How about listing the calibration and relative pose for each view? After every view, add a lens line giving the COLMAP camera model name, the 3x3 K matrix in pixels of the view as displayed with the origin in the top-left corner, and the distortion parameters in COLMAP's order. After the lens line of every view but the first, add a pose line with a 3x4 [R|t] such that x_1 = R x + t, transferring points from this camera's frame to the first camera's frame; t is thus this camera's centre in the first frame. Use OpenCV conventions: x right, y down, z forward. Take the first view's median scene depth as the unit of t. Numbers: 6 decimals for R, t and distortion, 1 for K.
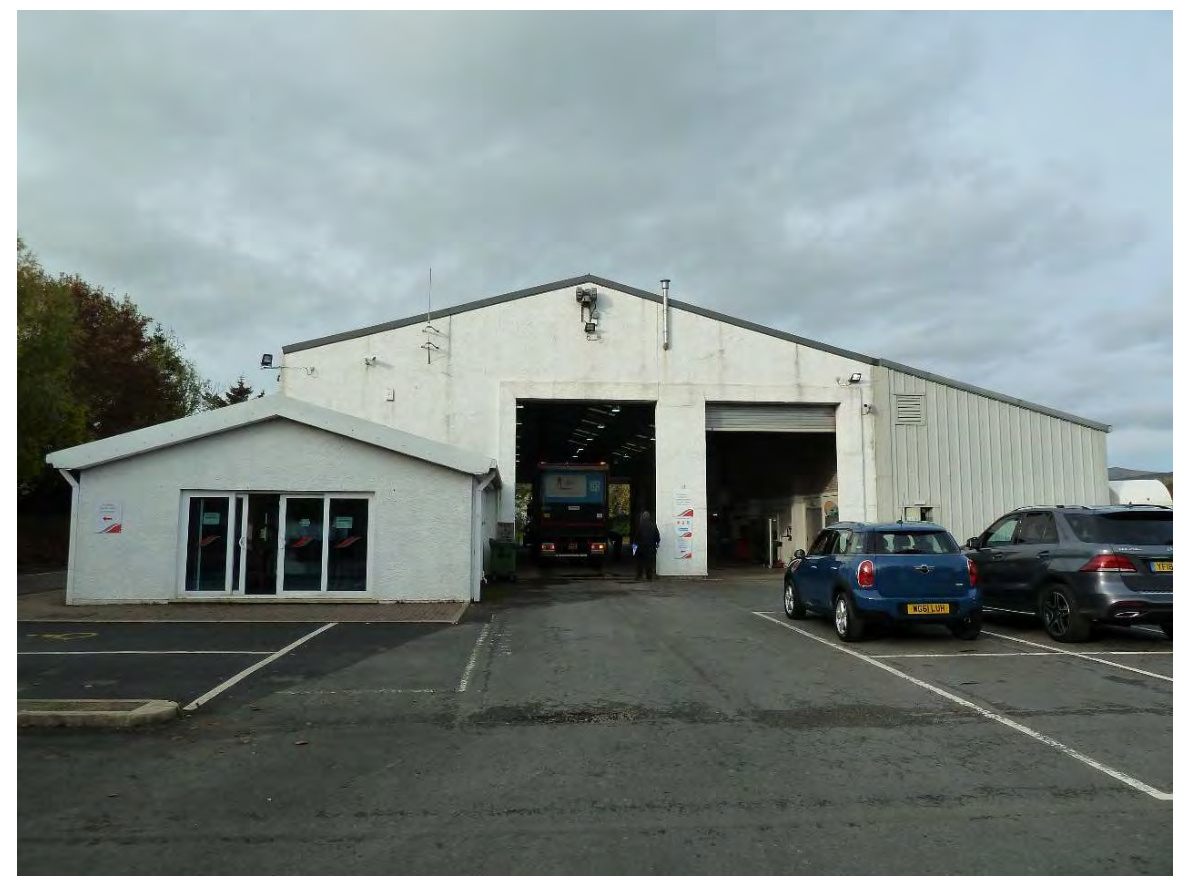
lens RADIAL K [[850.1, 0, 587.8], [0, 850.1, 432.1], [0, 0, 1]] dist [-0.019628, -0.009405]
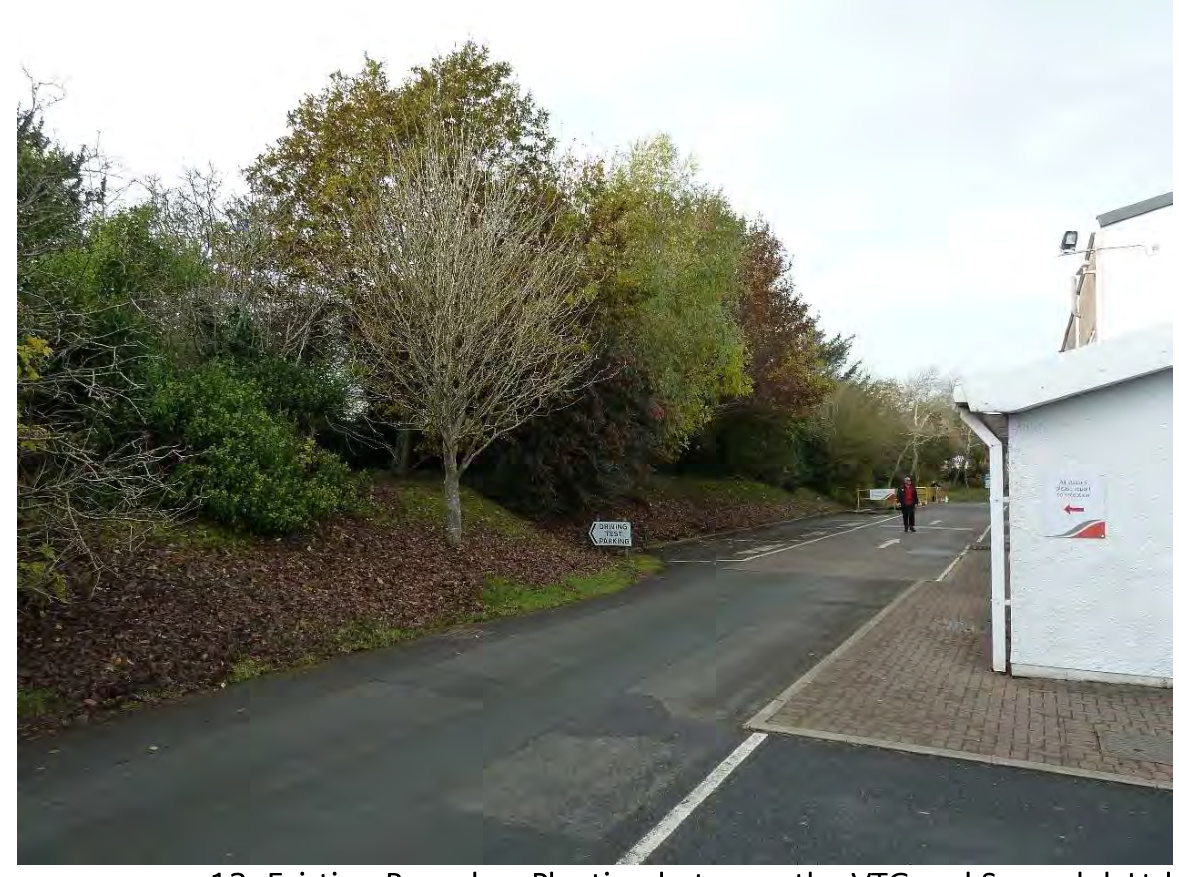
lens RADIAL K [[850.1, 0, 580.8], [0, 850.1, 442.6], [0, 0, 1]] dist [-0.019628, -0.009405]
pose [[0.848464, -0.016183, -0.529005, -0.356663], [0.048903, 0.997654, 0.047916, 0.016028], [0.526988, -0.066525, 0.847265, 0.274290]]
